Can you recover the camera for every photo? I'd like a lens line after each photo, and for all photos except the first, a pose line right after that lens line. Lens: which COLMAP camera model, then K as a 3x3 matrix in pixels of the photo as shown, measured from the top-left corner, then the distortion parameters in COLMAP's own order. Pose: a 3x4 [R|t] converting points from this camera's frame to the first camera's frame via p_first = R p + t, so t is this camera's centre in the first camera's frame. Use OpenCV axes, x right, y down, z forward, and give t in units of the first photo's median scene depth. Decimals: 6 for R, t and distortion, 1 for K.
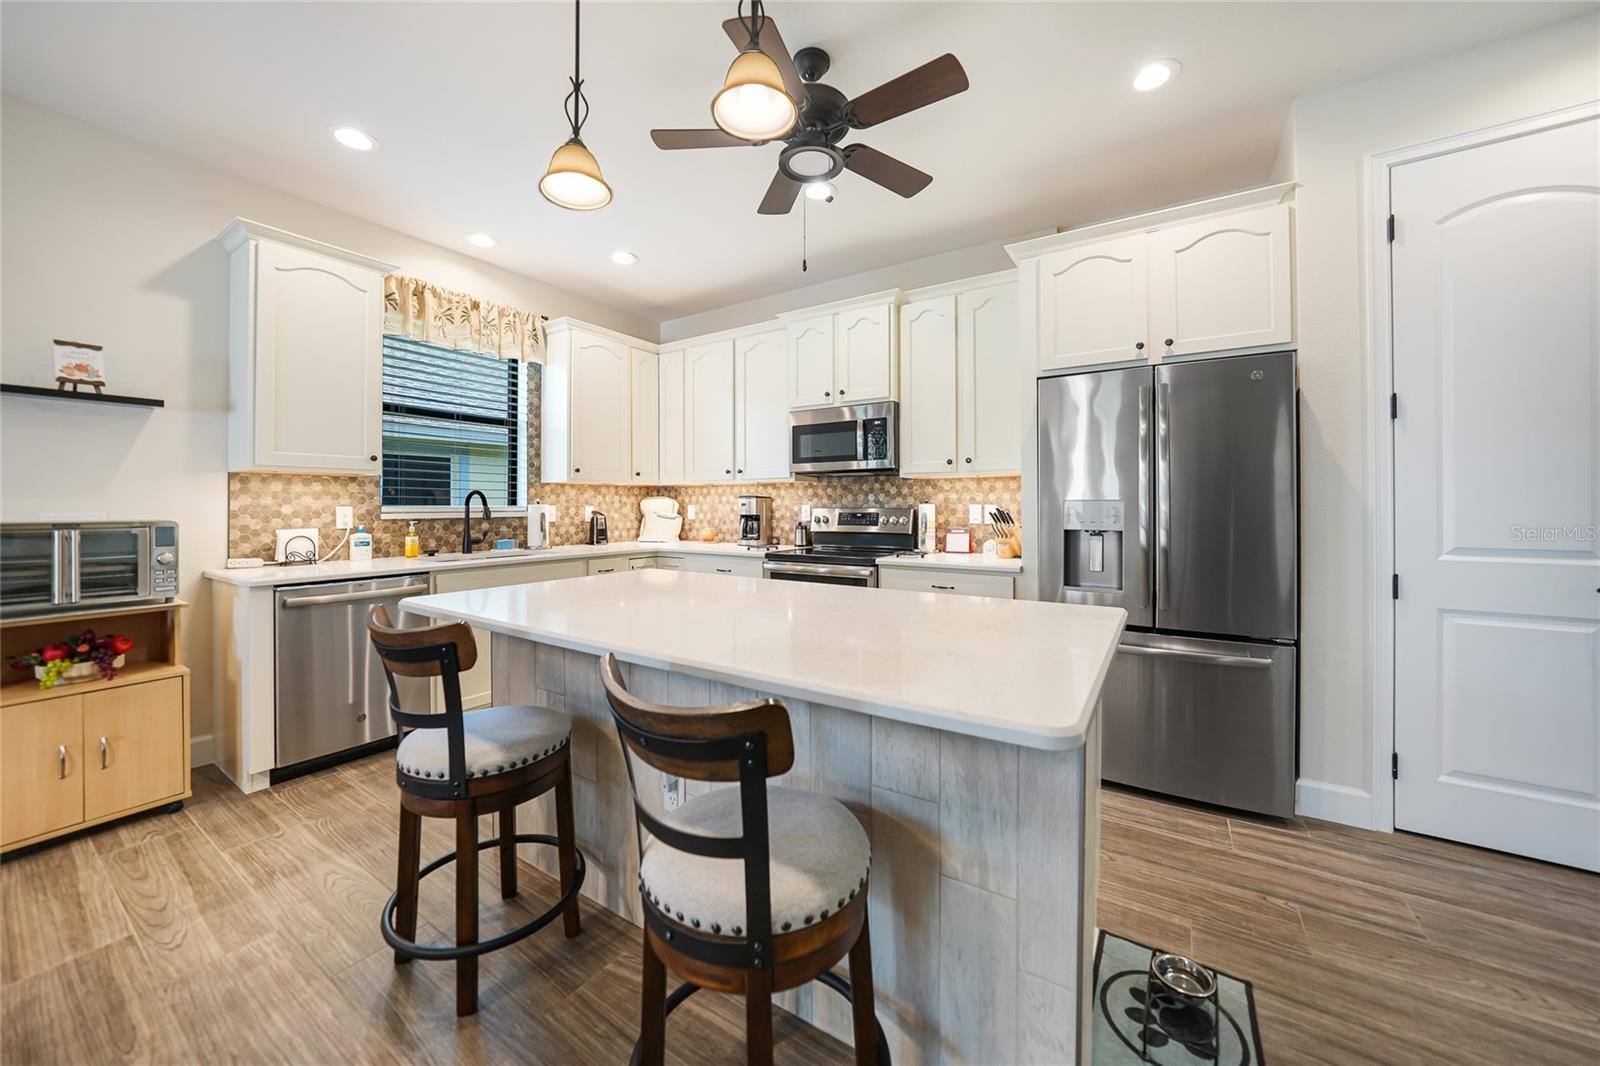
lens RADIAL K [[576.0, 0, 802.8], [0, 576.0, 500.3], [0, 0, 1]] dist [-0.026789, 0.005332]
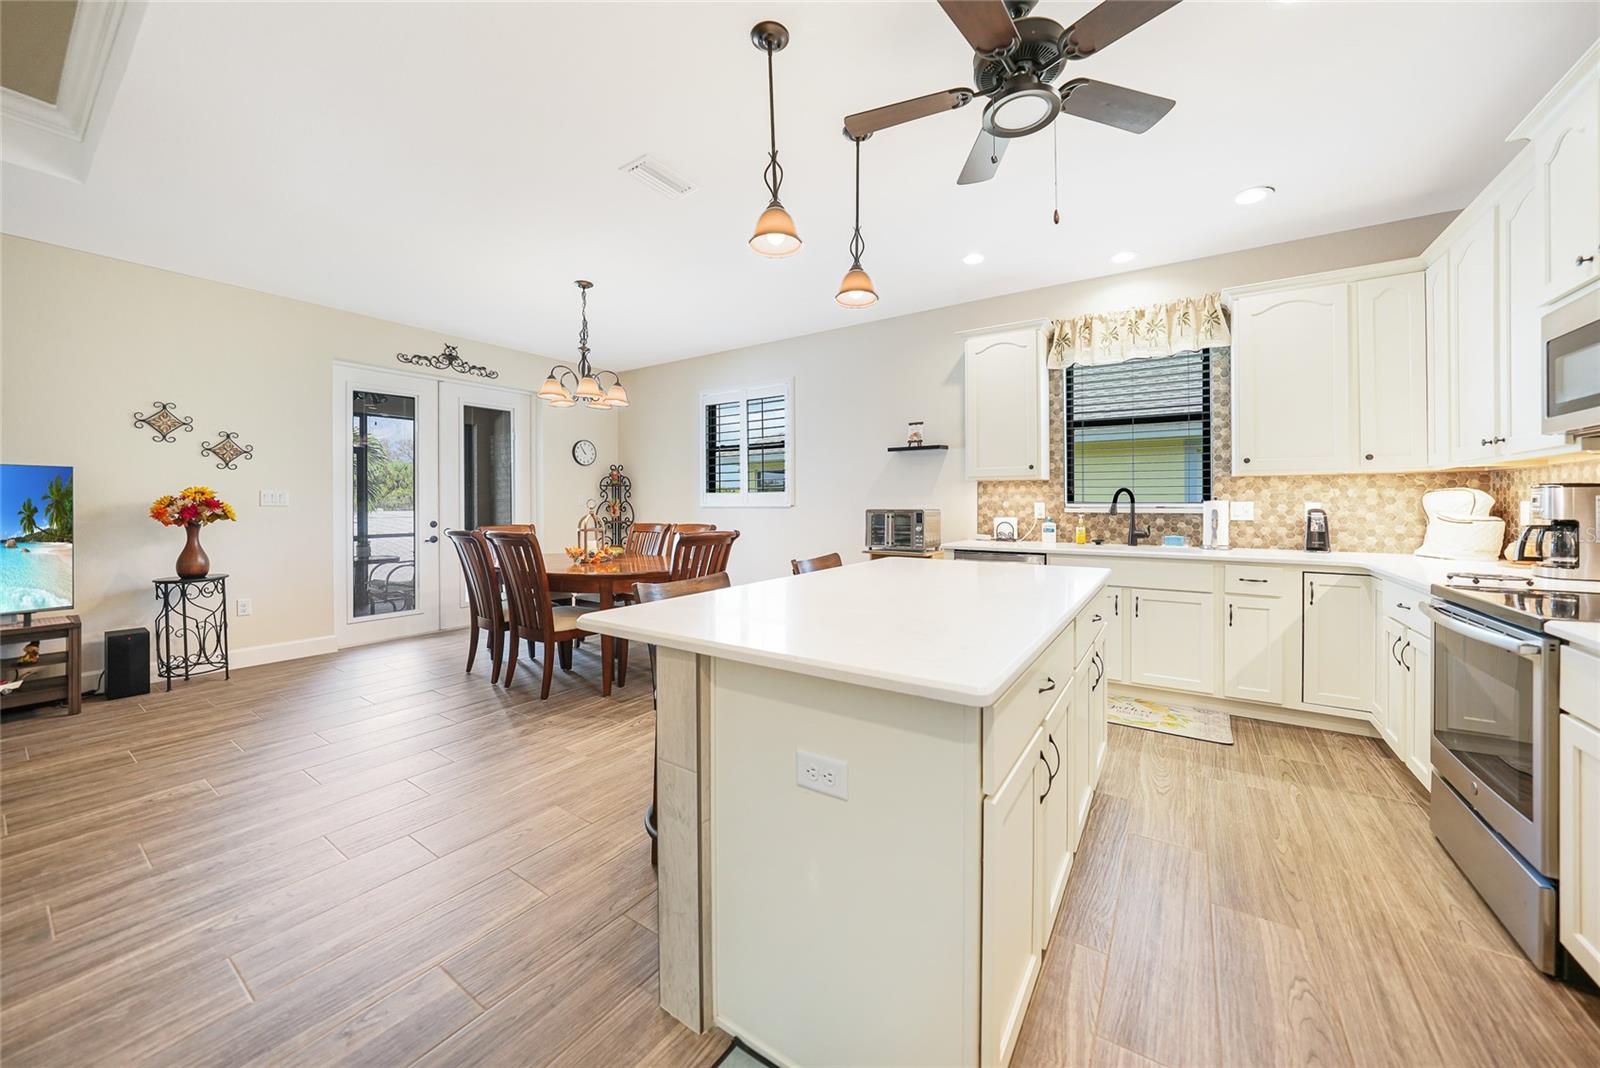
lens RADIAL K [[576.0, 0, 801.3], [0, 576.0, 502.4], [0, 0, 1]] dist [-0.026789, 0.005332]
pose [[-0.022972, 0.000800, -0.999736, 0.499640], [0.008963, 0.999960, 0.000594, 0.003910], [0.999696, -0.008947, -0.022978, 0.380365]]
